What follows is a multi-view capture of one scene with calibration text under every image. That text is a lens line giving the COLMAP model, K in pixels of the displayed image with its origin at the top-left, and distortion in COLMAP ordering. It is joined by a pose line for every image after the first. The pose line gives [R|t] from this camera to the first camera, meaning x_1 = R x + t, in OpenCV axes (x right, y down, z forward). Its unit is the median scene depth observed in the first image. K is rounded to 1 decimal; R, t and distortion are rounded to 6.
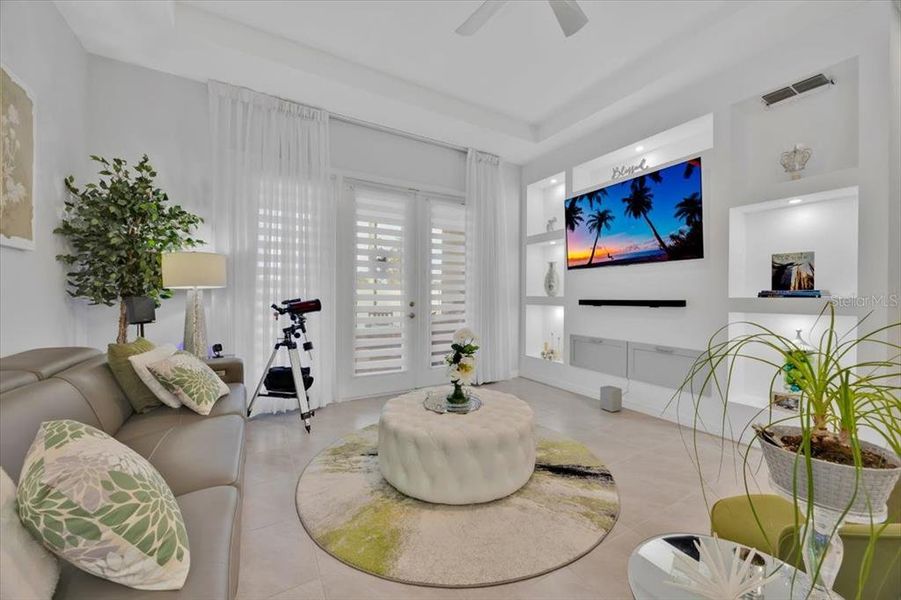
lens RADIAL K [[337.1, 0, 446.8], [0, 337.1, 297.5], [0, 0, 1]] dist [-0.011891, 0.000422]
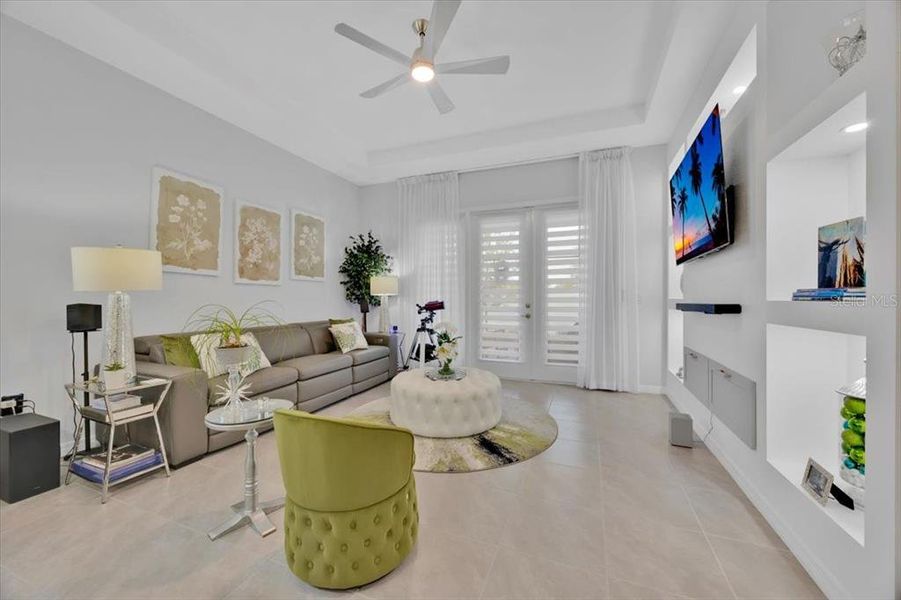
lens RADIAL K [[337.1, 0, 458.3], [0, 337.1, 297.4], [0, 0, 1]] dist [-0.011891, 0.000422]
pose [[0.629062, -0.004899, -0.777339, 0.833064], [-0.001074, 0.999974, -0.007171, -0.000802], [0.777354, 0.005346, 0.629041, 0.110921]]
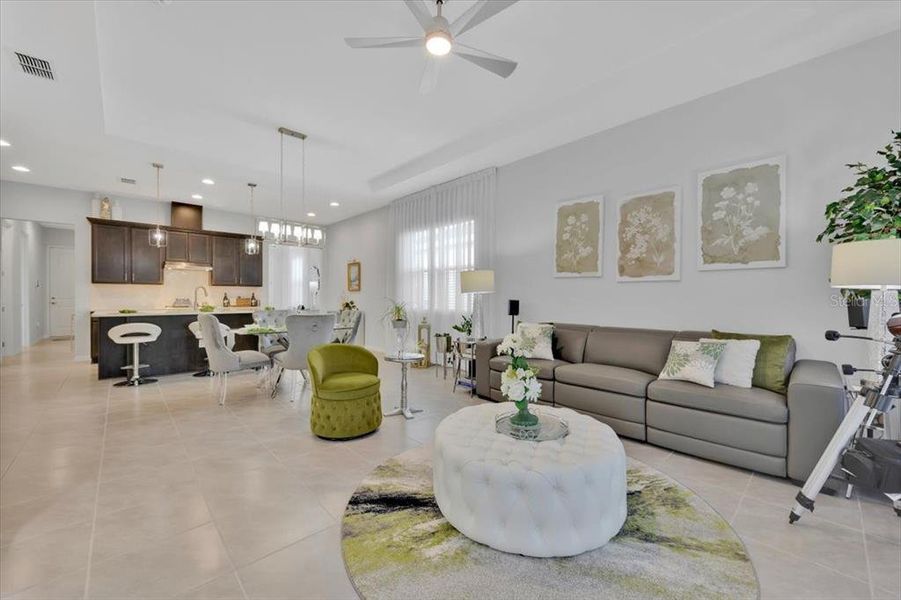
lens RADIAL K [[337.1, 0, 443.7], [0, 337.1, 305.0], [0, 0, 1]] dist [-0.011891, 0.000422]
pose [[-0.974671, -0.001710, -0.223635, 0.298813], [-0.007822, 0.999620, 0.026450, -0.002752], [0.223505, 0.027529, -0.974314, 1.263239]]
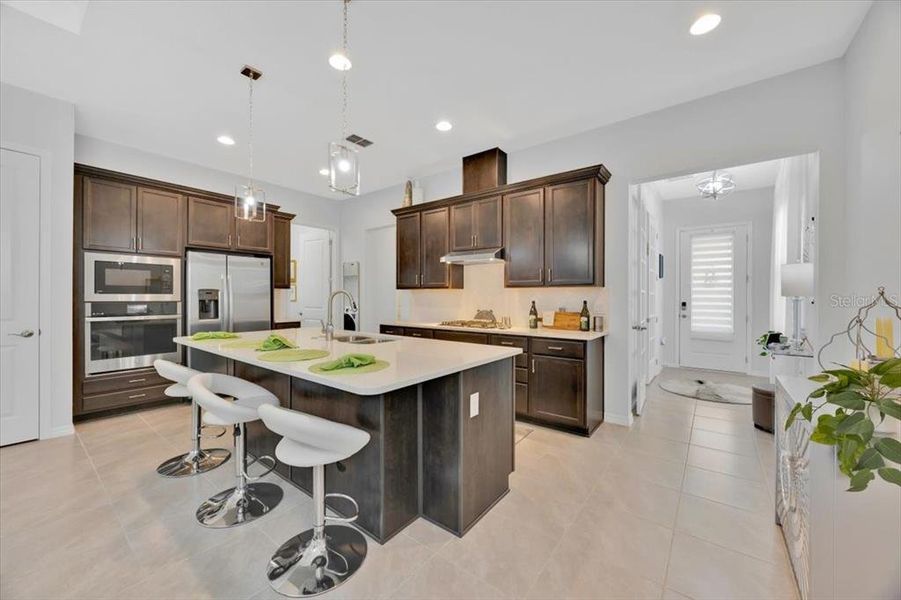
lens RADIAL K [[337.1, 0, 453.6], [0, 337.1, 294.2], [0, 0, 1]] dist [-0.011891, 0.000422]
pose [[-0.392070, 0.001611, 0.919934, 0.272745], [-0.002036, 0.999994, -0.002619, -0.034197], [-0.919933, -0.002900, -0.392065, -0.701750]]
